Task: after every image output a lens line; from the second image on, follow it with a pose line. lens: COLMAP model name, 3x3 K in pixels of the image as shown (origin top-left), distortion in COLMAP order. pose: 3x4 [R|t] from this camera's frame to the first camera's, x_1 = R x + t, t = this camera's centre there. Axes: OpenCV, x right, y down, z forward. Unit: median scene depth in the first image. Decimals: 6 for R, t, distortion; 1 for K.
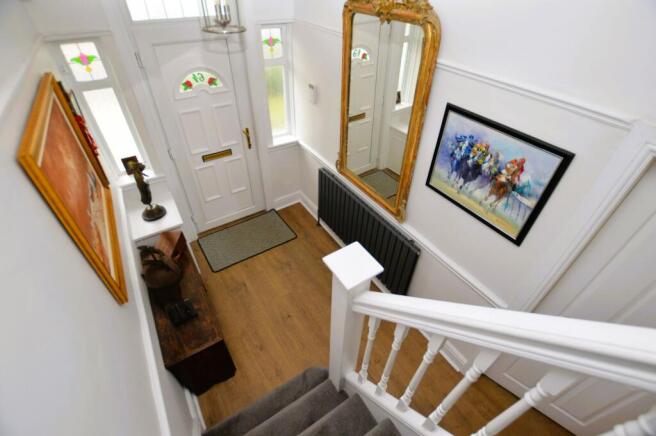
lens RADIAL K [[299.1, 0, 331.2], [0, 299.1, 216.2], [0, 0, 1]] dist [-0.018788, -0.000344]
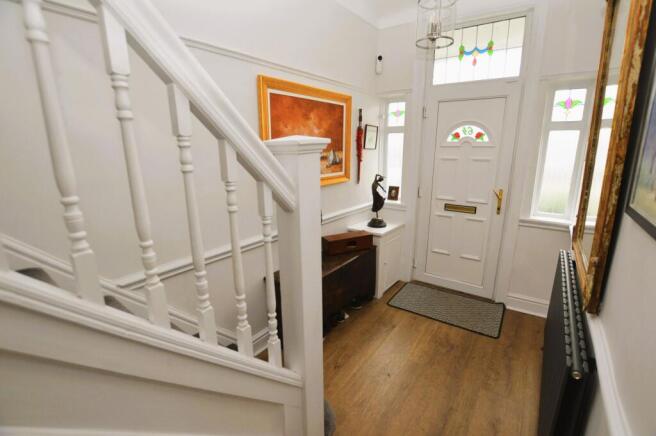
lens RADIAL K [[299.1, 0, 331.2], [0, 299.1, 216.2], [0, 0, 1]] dist [-0.018788, -0.000344]
pose [[0.353614, 0.180549, -0.917801, 0.372781], [-0.594101, 0.801226, -0.071281, 0.137542], [0.722497, 0.570472, 0.390589, 0.335885]]
